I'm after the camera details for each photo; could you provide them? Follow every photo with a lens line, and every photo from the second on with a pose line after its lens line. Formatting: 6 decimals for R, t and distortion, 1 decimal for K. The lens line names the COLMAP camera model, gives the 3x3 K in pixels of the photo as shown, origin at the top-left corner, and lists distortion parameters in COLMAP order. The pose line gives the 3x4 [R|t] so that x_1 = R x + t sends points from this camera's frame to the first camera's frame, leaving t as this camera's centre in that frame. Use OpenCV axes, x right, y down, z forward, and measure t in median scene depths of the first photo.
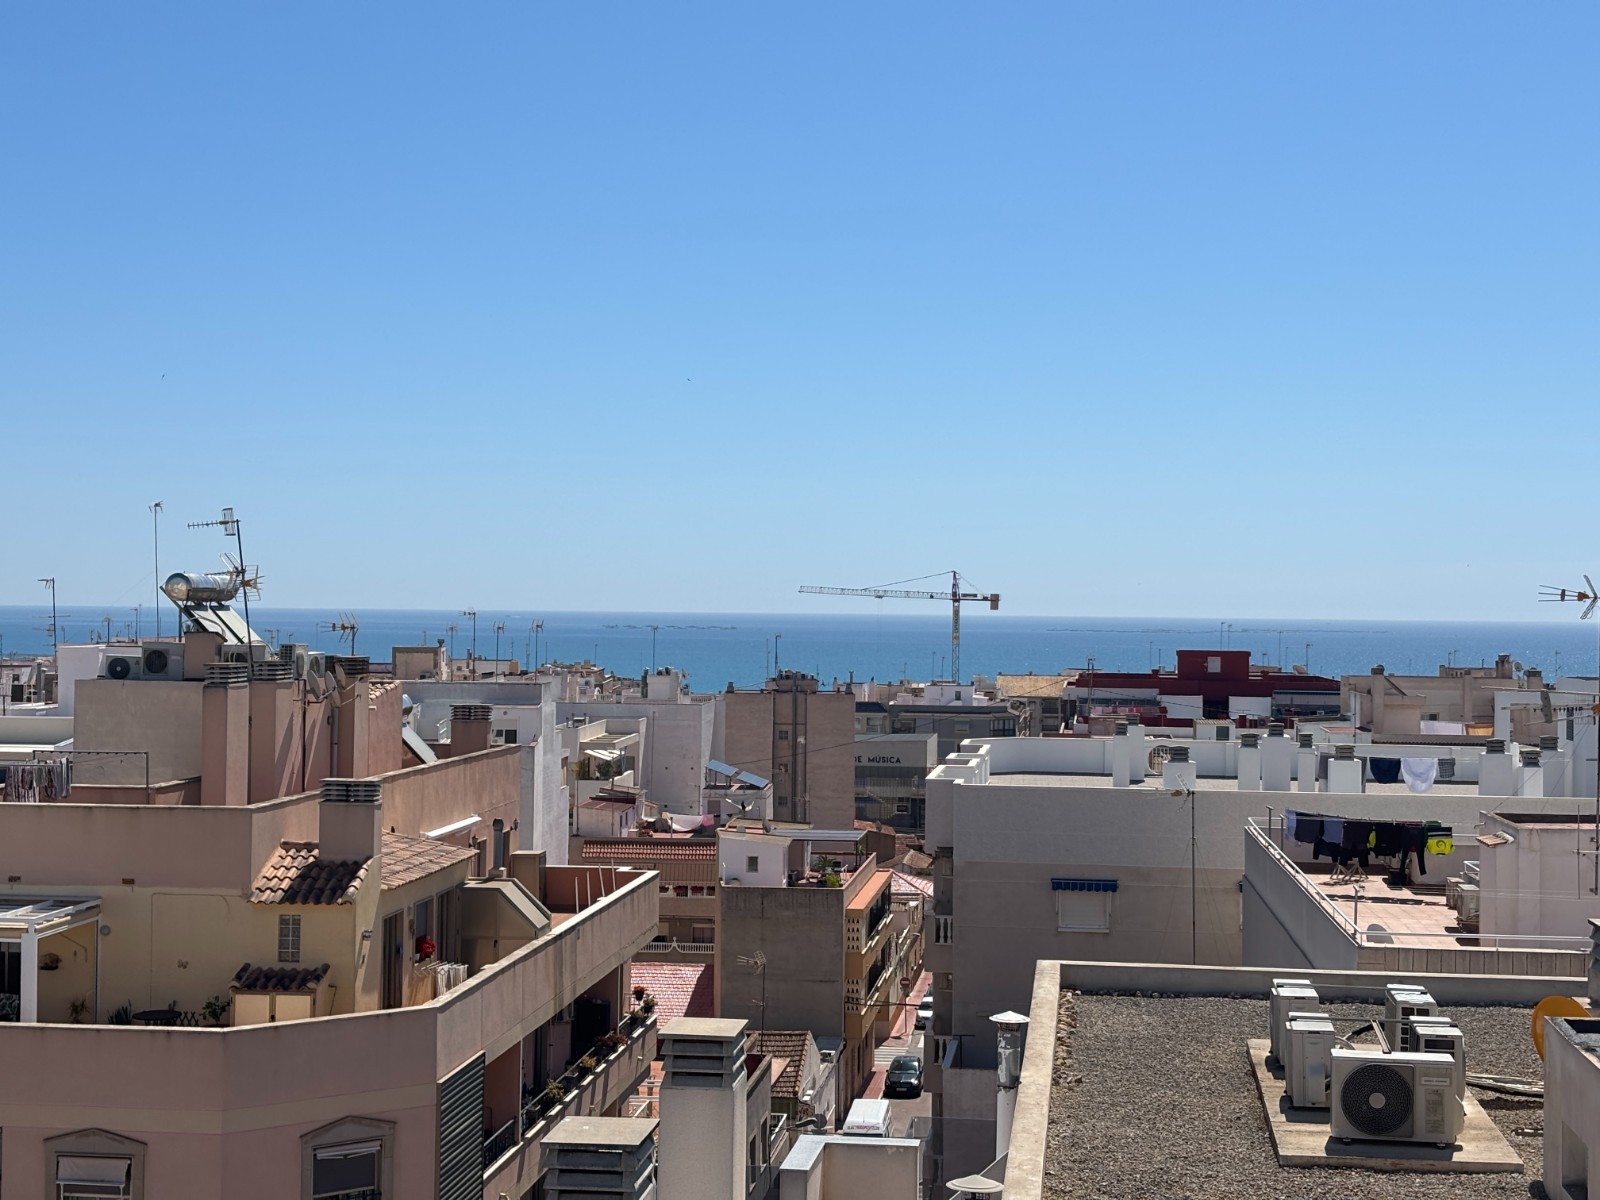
lens RADIAL K [[2345.6, 0, 800.0], [0, 2345.6, 600.0], [0, 0, 1]] dist [0.260895, -1.084663]
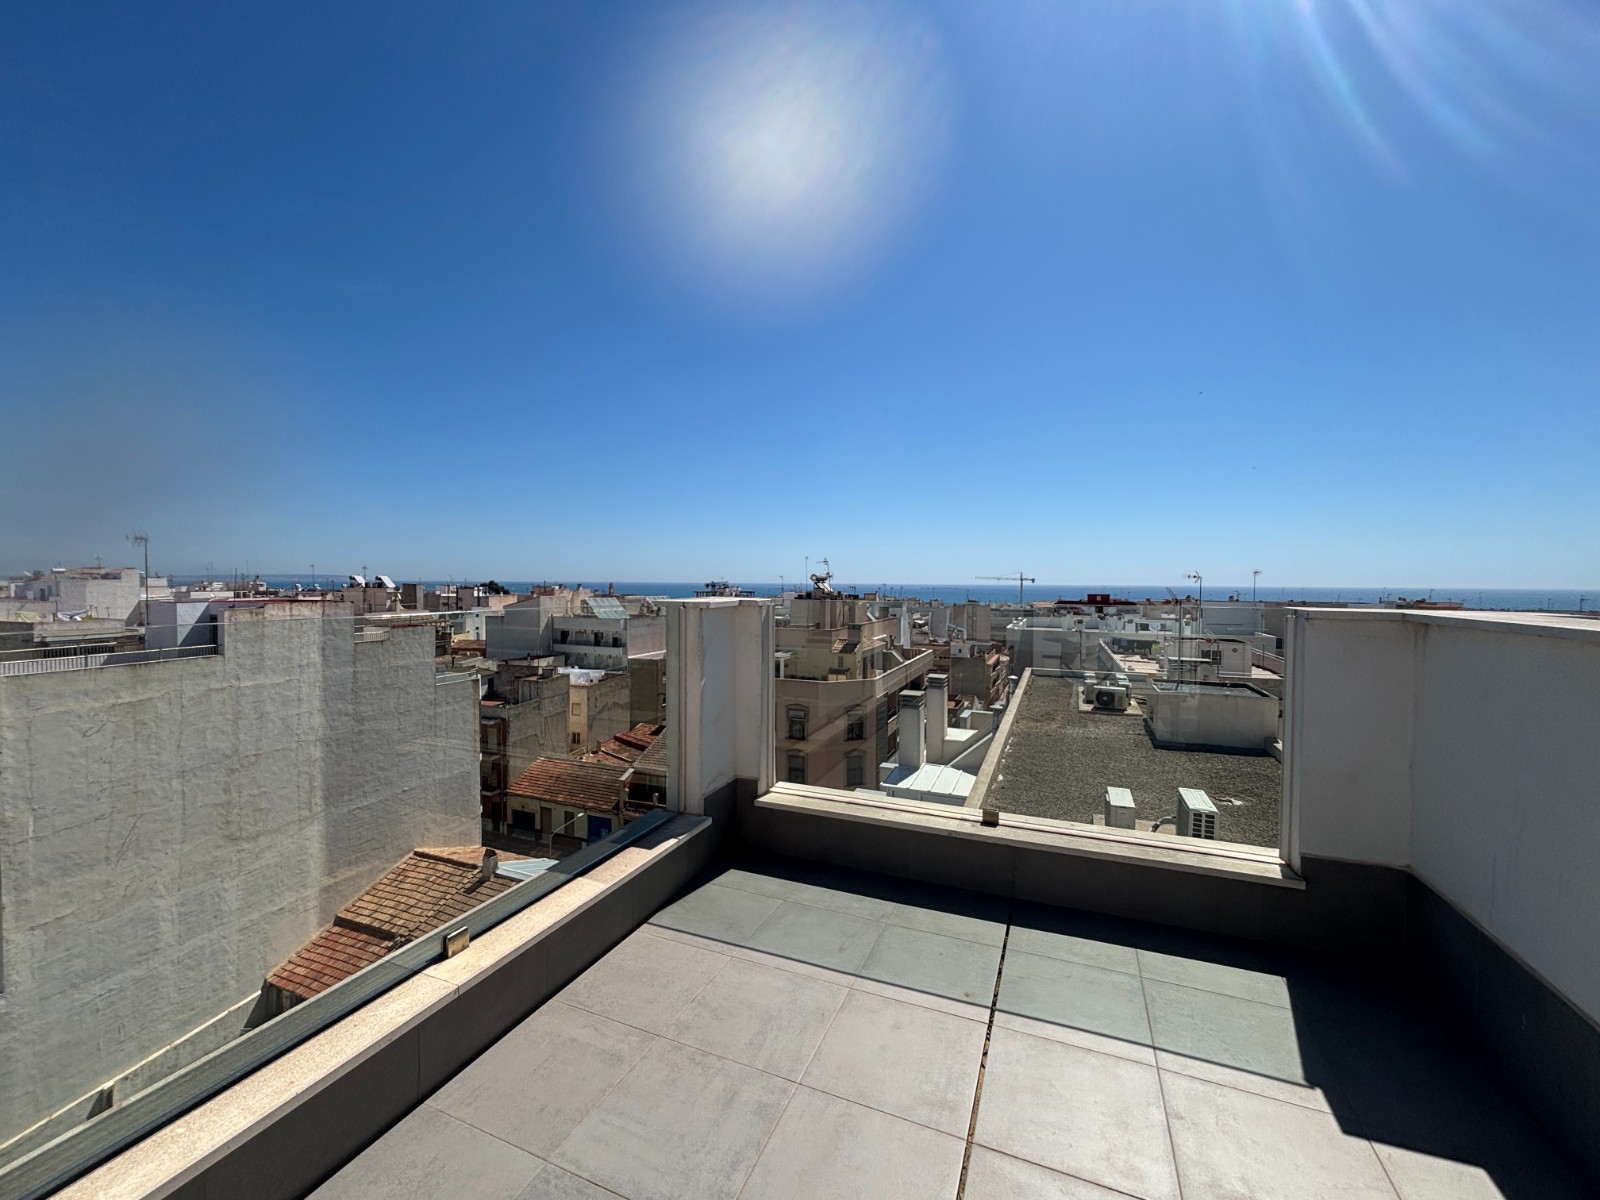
lens RADIAL K [[638.5, 0, 800.0], [0, 638.5, 600.0], [0, 0, 1]] dist [0.011358, -0.000016]
pose [[0.963596, 0.001503, -0.267357, 0.010145], [0.006256, 0.999584, 0.028166, 0.002181], [0.267288, -0.028814, 0.963186, -0.065412]]
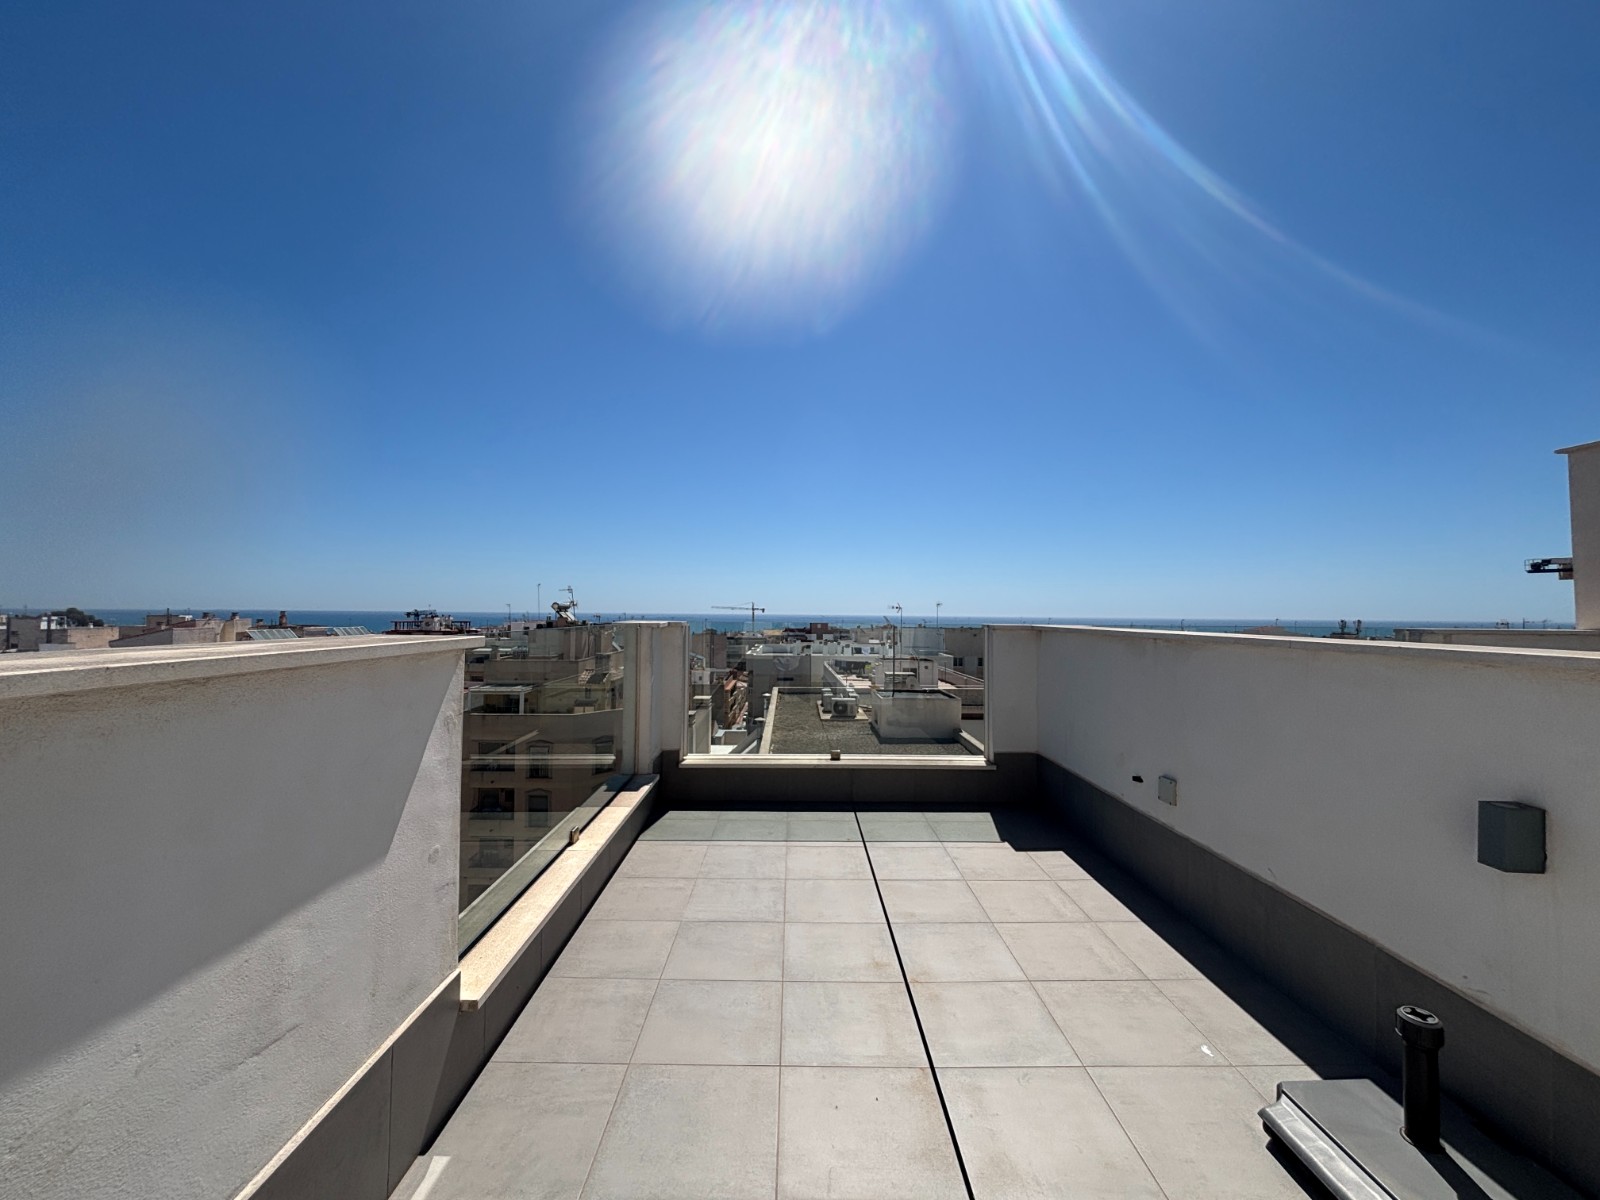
lens RADIAL K [[637.0, 0, 800.0], [0, 637.0, 600.0], [0, 0, 1]] dist [0.083660, -0.000024]
pose [[0.990187, 0.000869, 0.139748, -0.008826], [0.001422, 0.999866, -0.016293, 0.002448], [-0.139744, 0.016332, 0.990053, -0.101416]]
